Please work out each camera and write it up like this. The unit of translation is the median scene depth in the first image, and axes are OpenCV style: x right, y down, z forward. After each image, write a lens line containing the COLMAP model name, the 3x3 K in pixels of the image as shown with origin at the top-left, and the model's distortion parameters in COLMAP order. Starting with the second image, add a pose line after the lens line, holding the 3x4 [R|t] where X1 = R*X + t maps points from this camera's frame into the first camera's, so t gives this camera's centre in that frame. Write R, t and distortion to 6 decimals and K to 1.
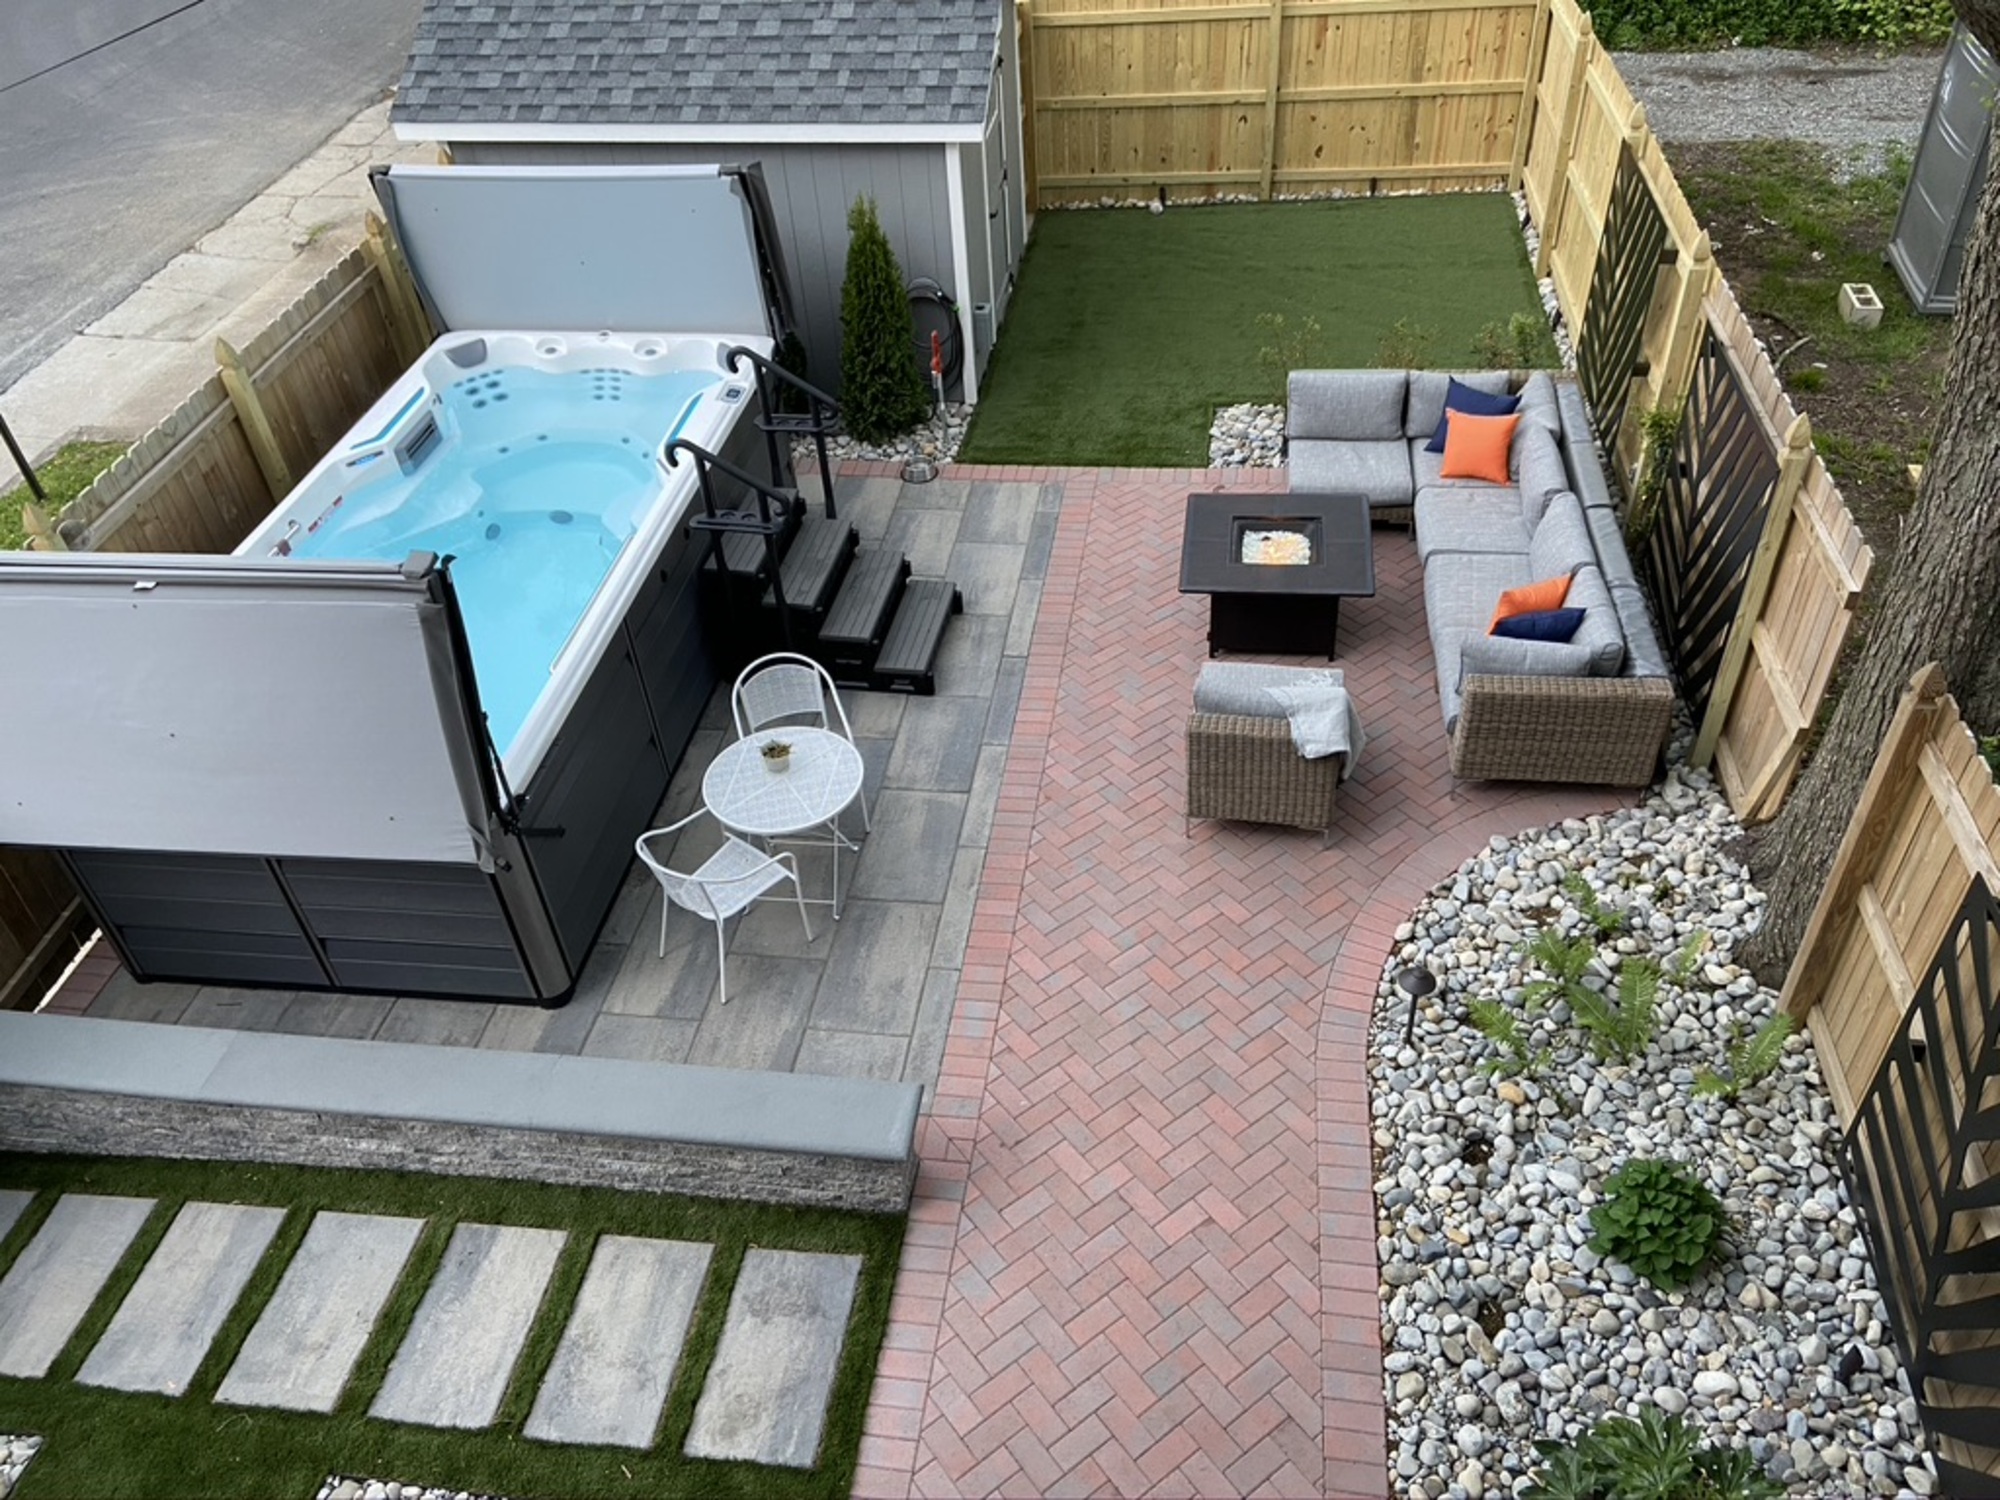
lens RADIAL K [[1501.7, 0, 996.2], [0, 1501.7, 739.3], [0, 0, 1]] dist [0.106469, -0.131753]
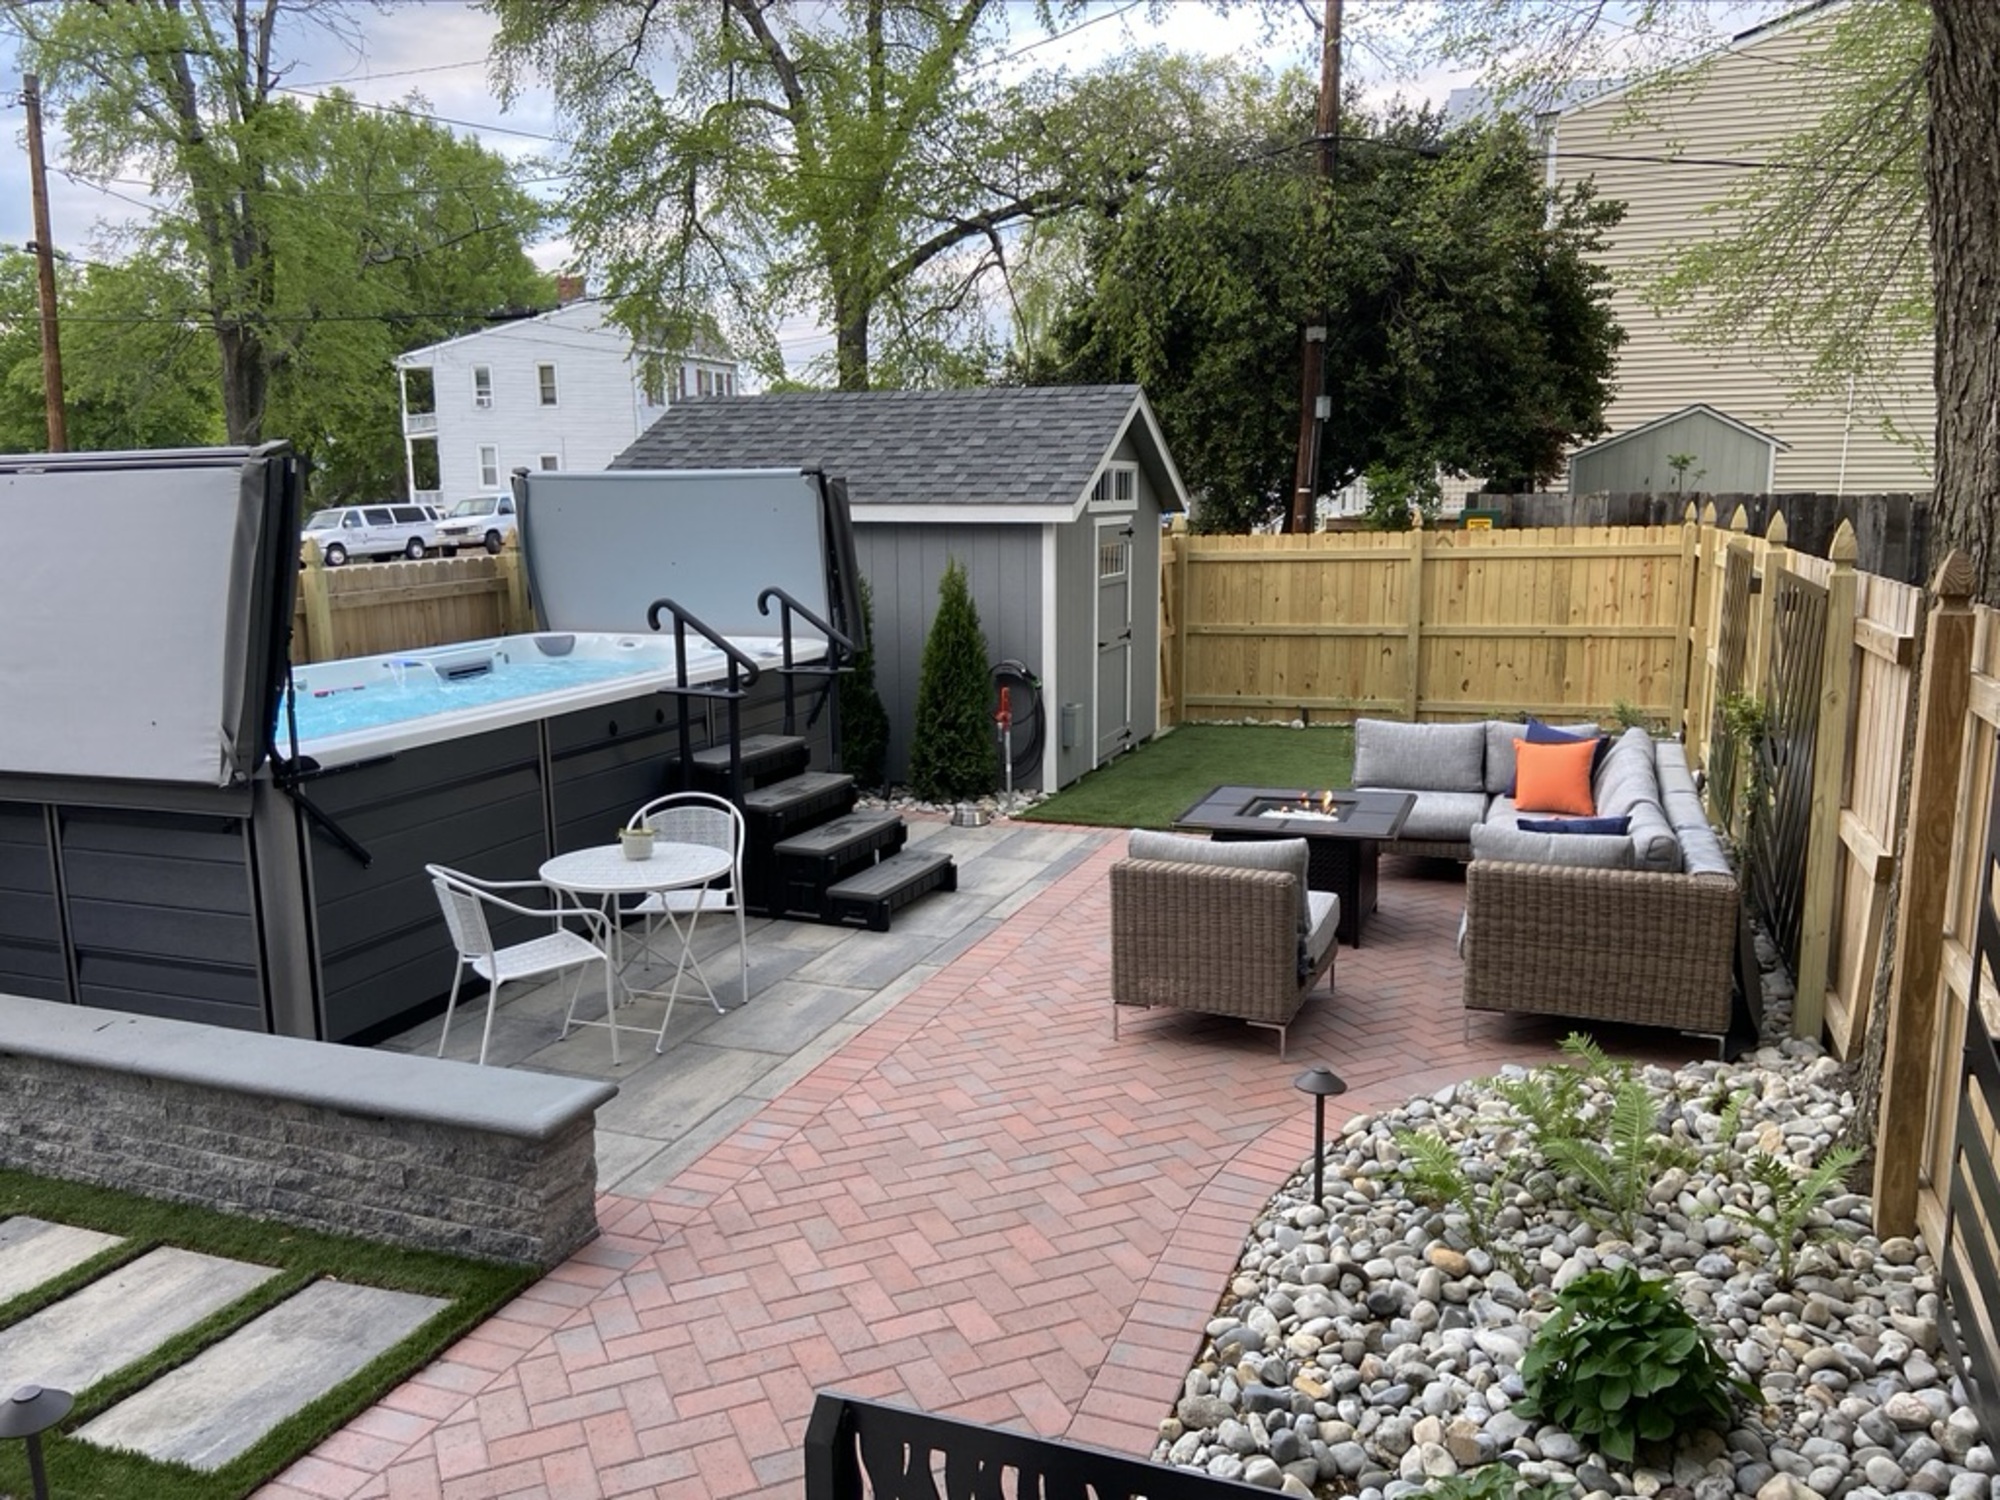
lens RADIAL K [[1503.8, 0, 1003.1], [0, 1503.8, 751.0], [0, 0, 1]] dist [0.103480, -0.132076]
pose [[0.975950, 0.085381, -0.200578, 0.258715], [-0.173385, 0.861728, -0.476825, 0.387641], [0.132132, 0.500135, 0.855807, 0.282782]]
